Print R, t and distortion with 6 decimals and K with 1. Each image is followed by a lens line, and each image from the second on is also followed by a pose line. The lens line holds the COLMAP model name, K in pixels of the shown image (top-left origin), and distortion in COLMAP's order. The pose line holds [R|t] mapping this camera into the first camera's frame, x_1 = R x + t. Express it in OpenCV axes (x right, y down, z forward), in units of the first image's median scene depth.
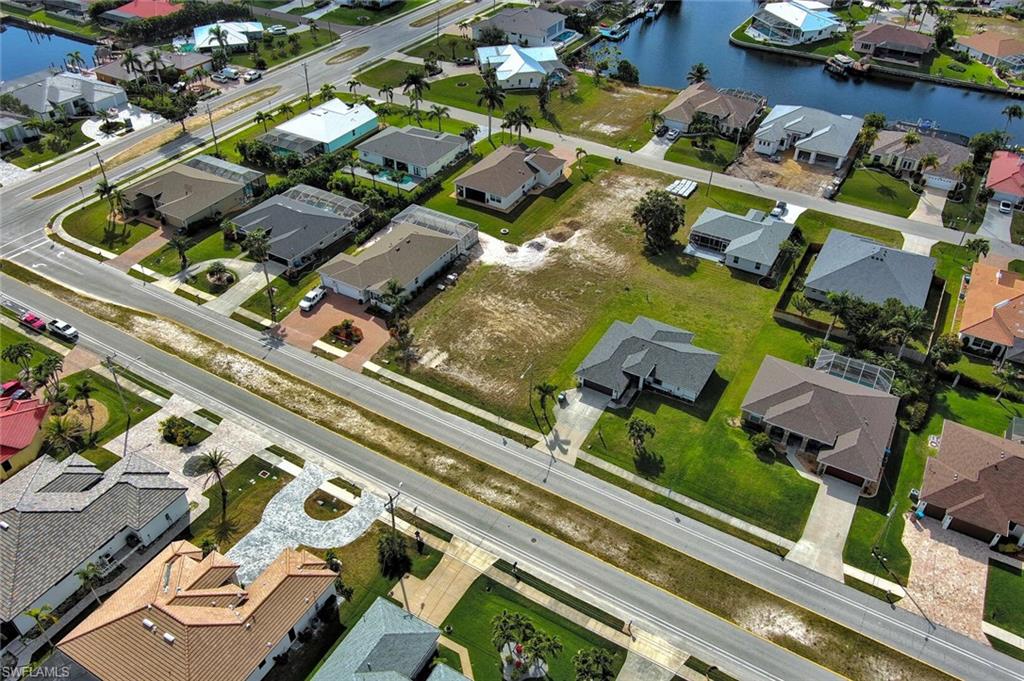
lens RADIAL K [[790.3, 0, 513.0], [0, 790.3, 341.2], [0, 0, 1]] dist [0.030061, -0.029498]
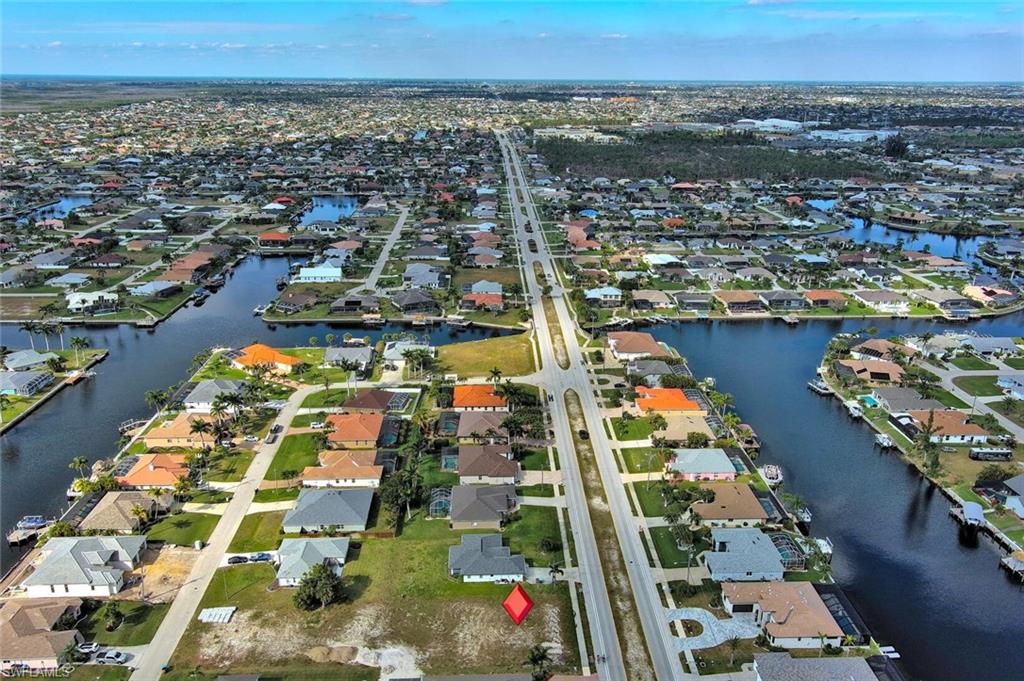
lens RADIAL K [[790.3, 0, 513.0], [0, 790.3, 341.2], [0, 0, 1]] dist [0.030061, -0.029498]
pose [[-0.534423, -0.287153, 0.794944, -0.848824], [0.511036, 0.639359, 0.574510, -0.964895], [-0.673226, 0.713277, -0.194943, 0.792201]]
